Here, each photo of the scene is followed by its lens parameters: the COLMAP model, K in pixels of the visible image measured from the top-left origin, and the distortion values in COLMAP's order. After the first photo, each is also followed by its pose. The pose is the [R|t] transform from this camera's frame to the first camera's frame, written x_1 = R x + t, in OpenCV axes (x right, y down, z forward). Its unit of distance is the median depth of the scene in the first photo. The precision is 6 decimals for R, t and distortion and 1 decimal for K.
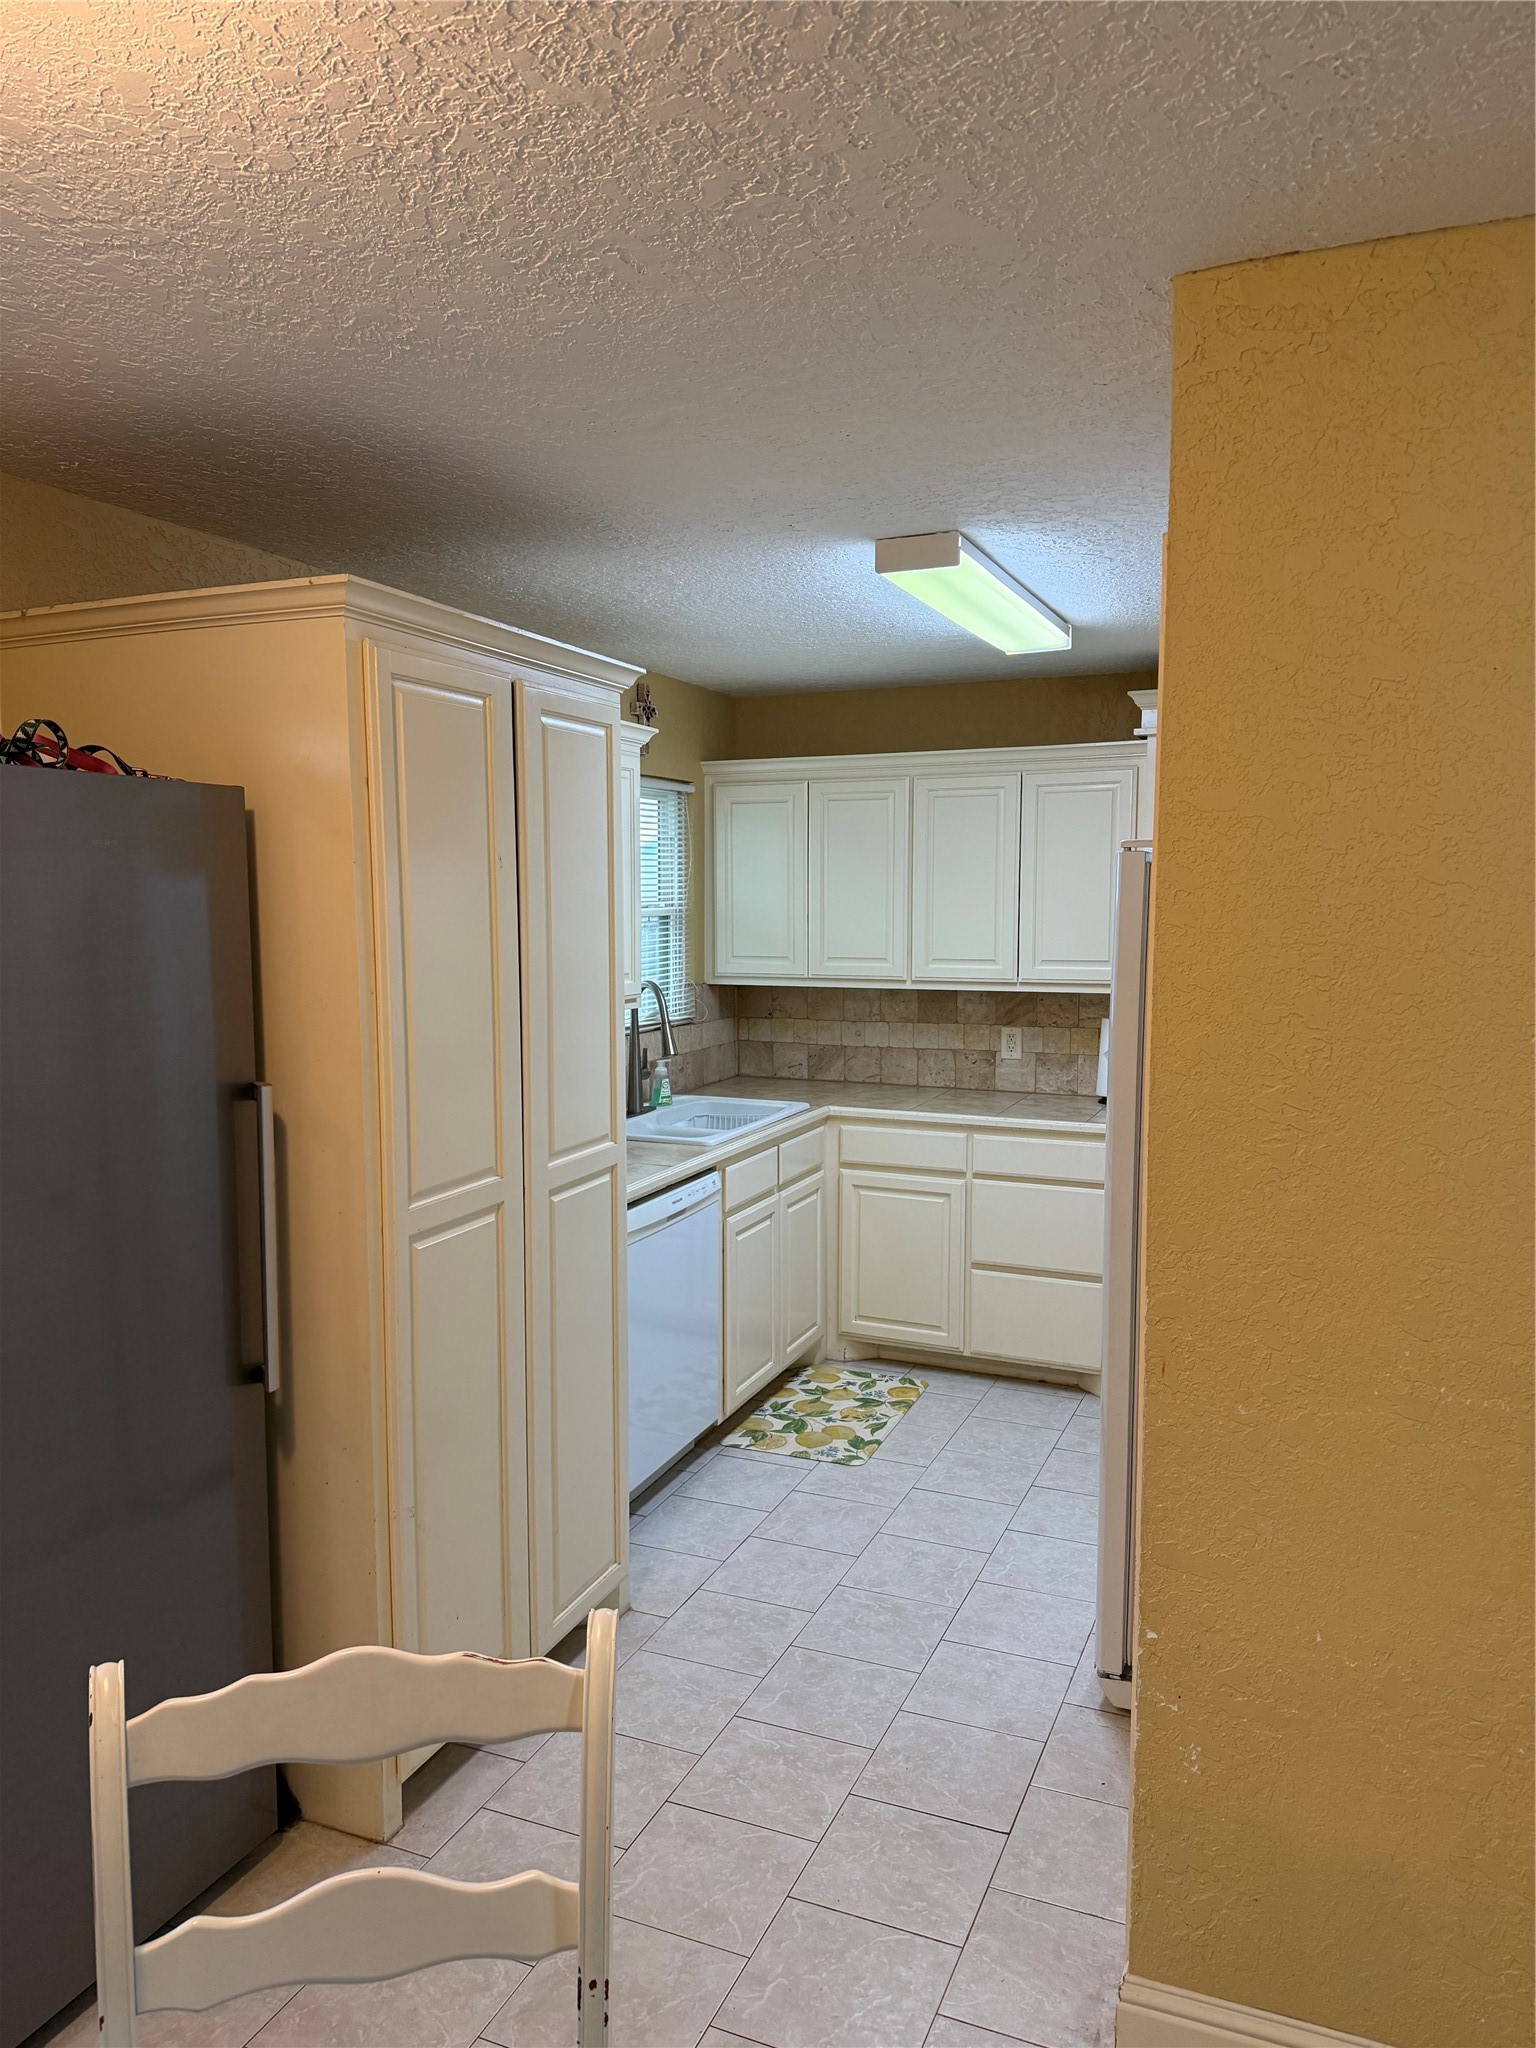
lens RADIAL K [[1461.4, 0, 764.9], [0, 1461.4, 1025.9], [0, 0, 1]] dist [0.028642, -0.016151]
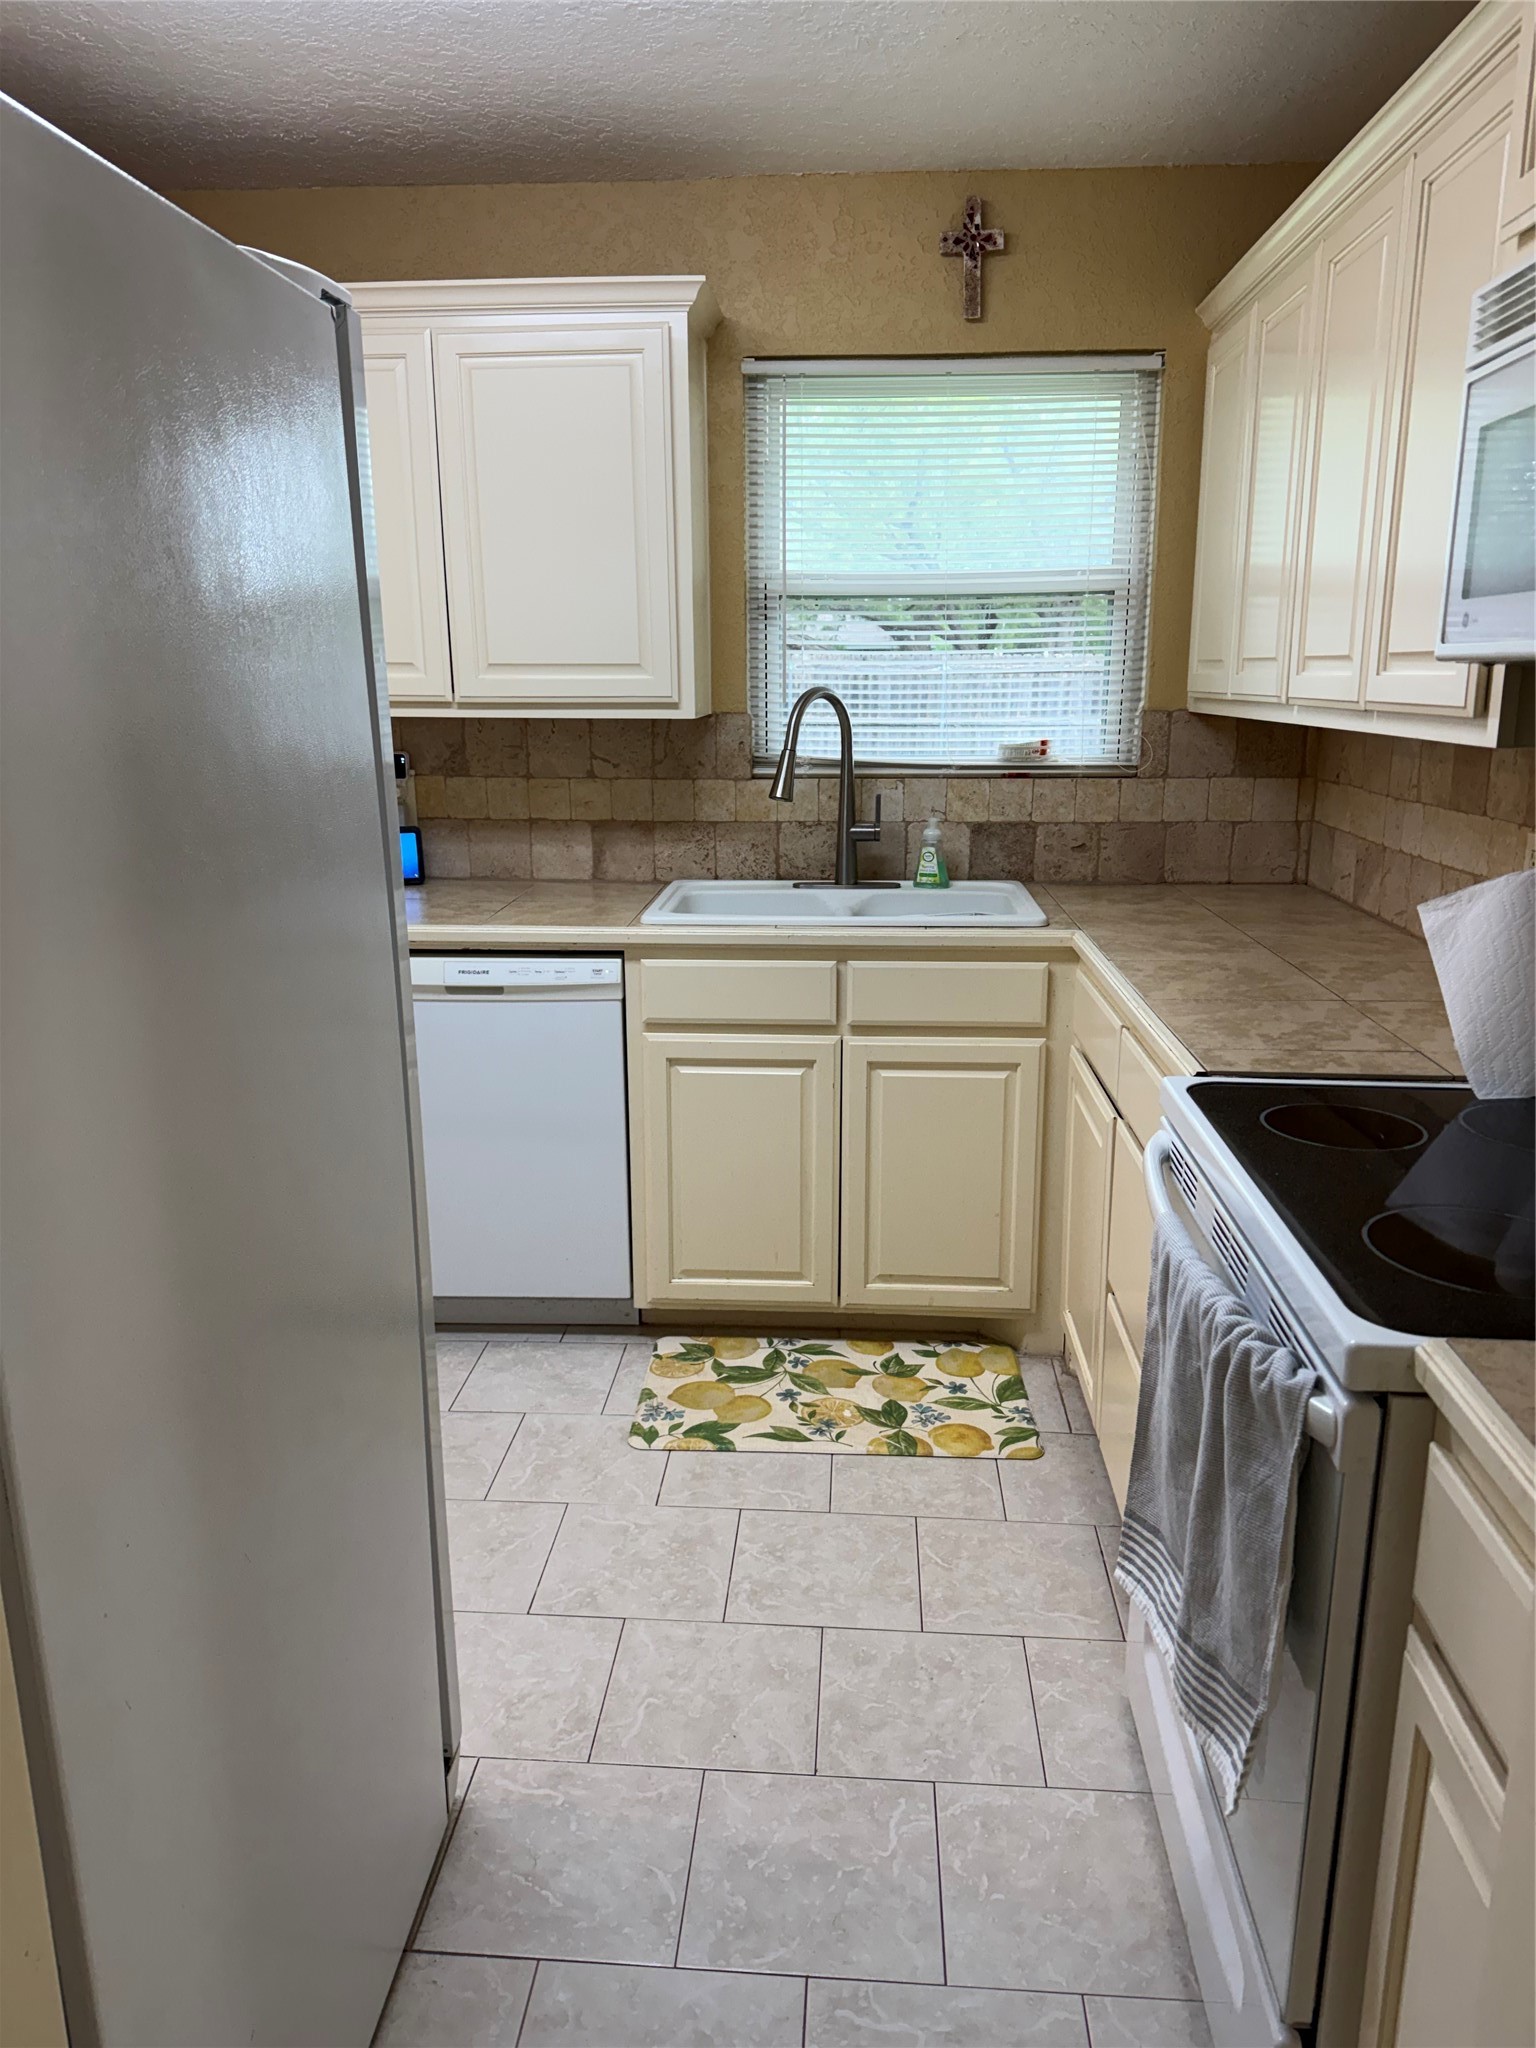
lens RADIAL K [[1461.4, 0, 767.7], [0, 1461.4, 1023.2], [0, 0, 1]] dist [0.028642, -0.016151]
pose [[0.322783, 0.228251, -0.918538, 0.582401], [-0.093518, 0.973428, 0.209027, -0.016860], [0.941842, 0.018429, 0.335551, 0.778248]]
